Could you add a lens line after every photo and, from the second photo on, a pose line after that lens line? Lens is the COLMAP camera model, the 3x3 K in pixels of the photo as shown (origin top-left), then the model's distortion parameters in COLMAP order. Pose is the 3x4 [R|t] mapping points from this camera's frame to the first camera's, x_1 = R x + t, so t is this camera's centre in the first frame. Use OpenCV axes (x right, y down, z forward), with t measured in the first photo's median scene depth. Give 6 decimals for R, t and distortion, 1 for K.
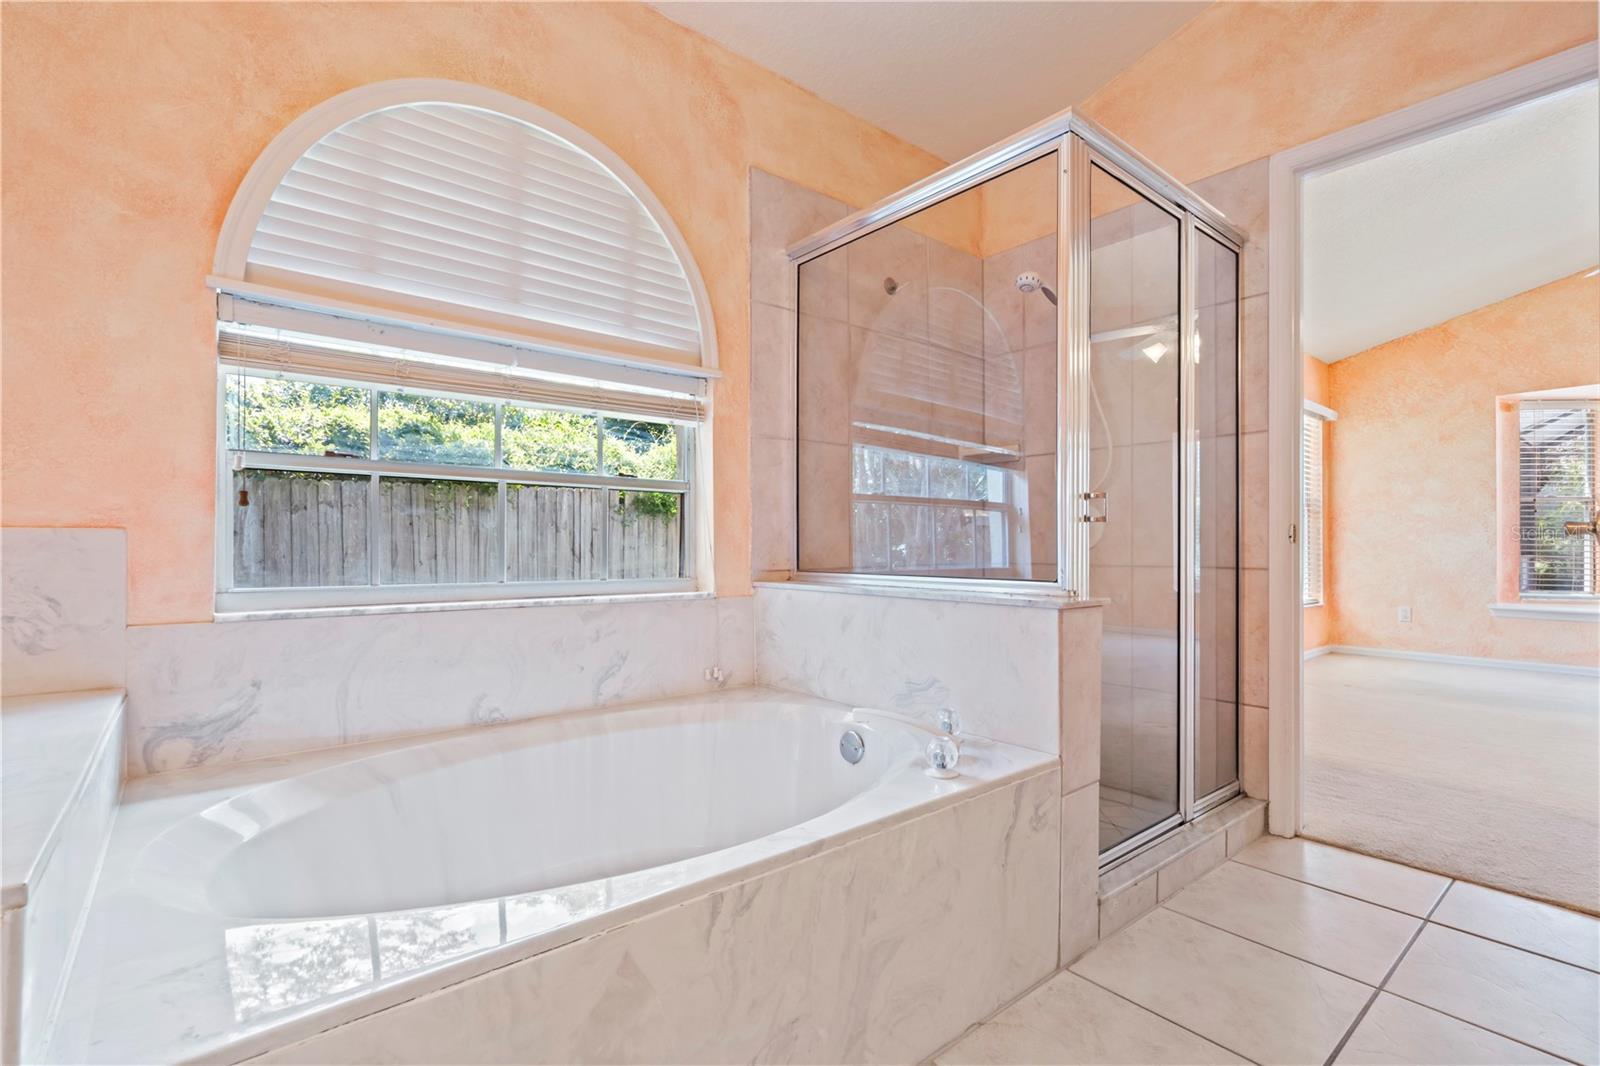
lens RADIAL K [[728.7, 0, 790.6], [0, 728.7, 539.7], [0, 0, 1]] dist [-0.002474, 0.000892]
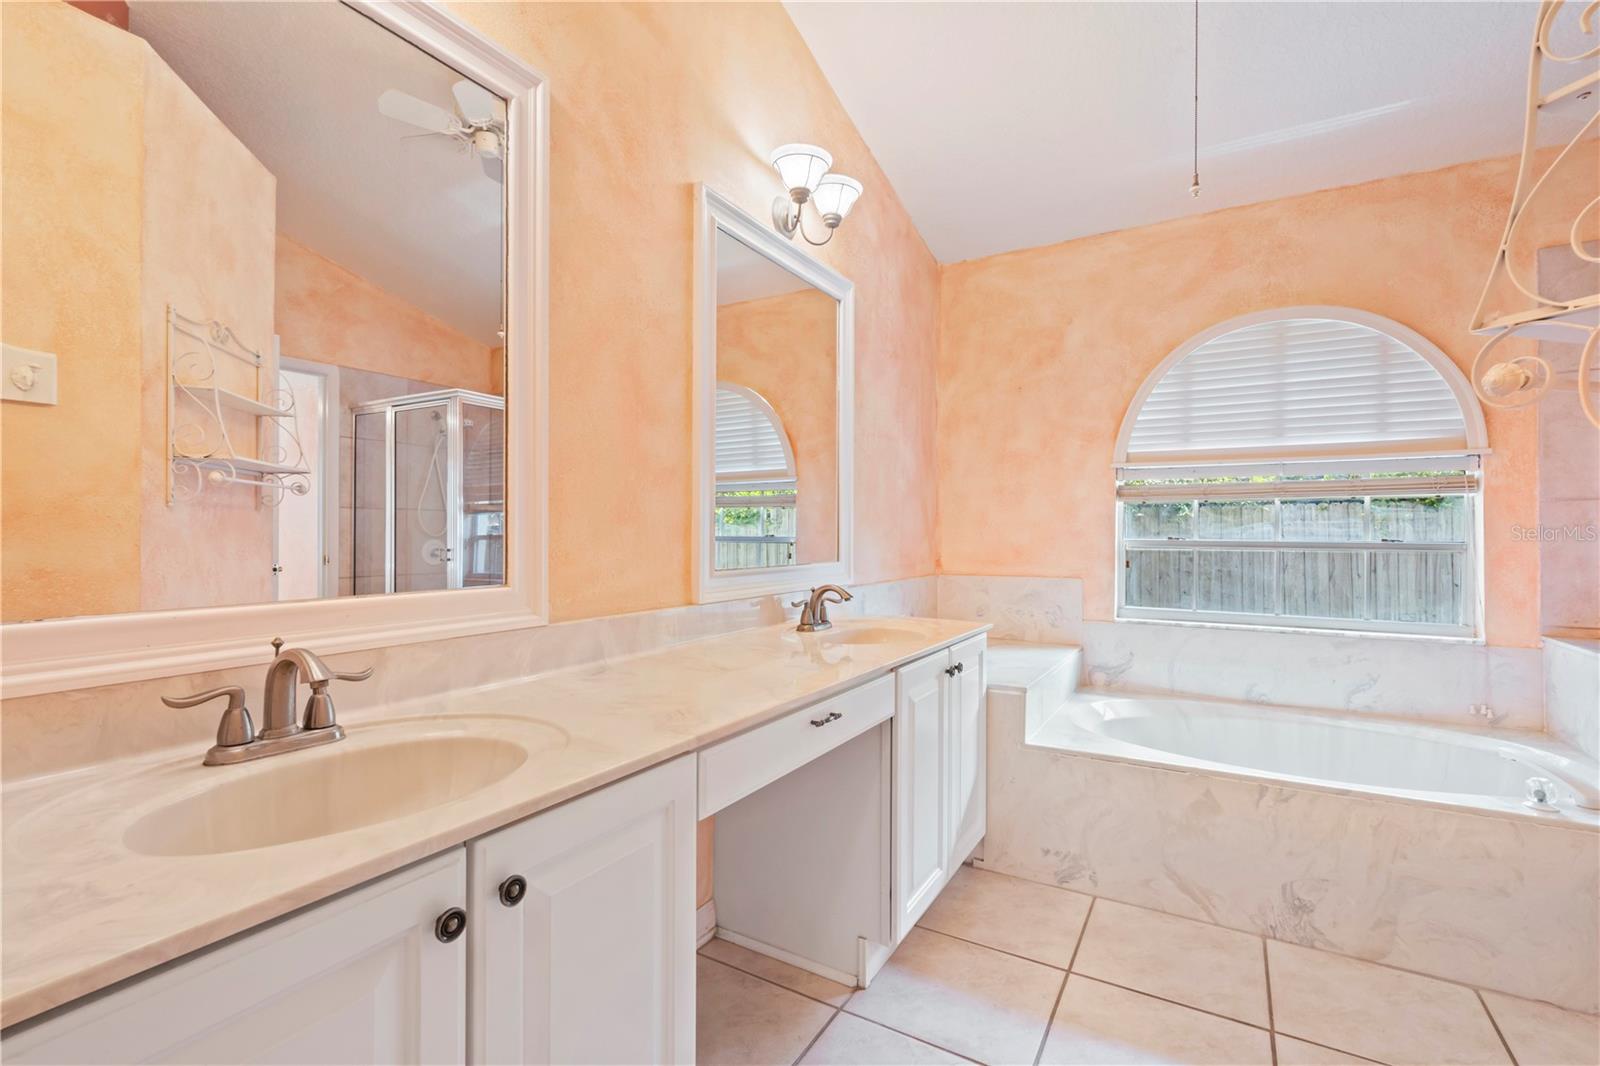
lens RADIAL K [[728.7, 0, 790.6], [0, 728.7, 539.7], [0, 0, 1]] dist [-0.002474, 0.000892]
pose [[0.336465, 0.009045, -0.941652, 0.771671], [0.005436, 0.999919, 0.011547, -0.135543], [0.941680, -0.009004, 0.336389, -0.530622]]
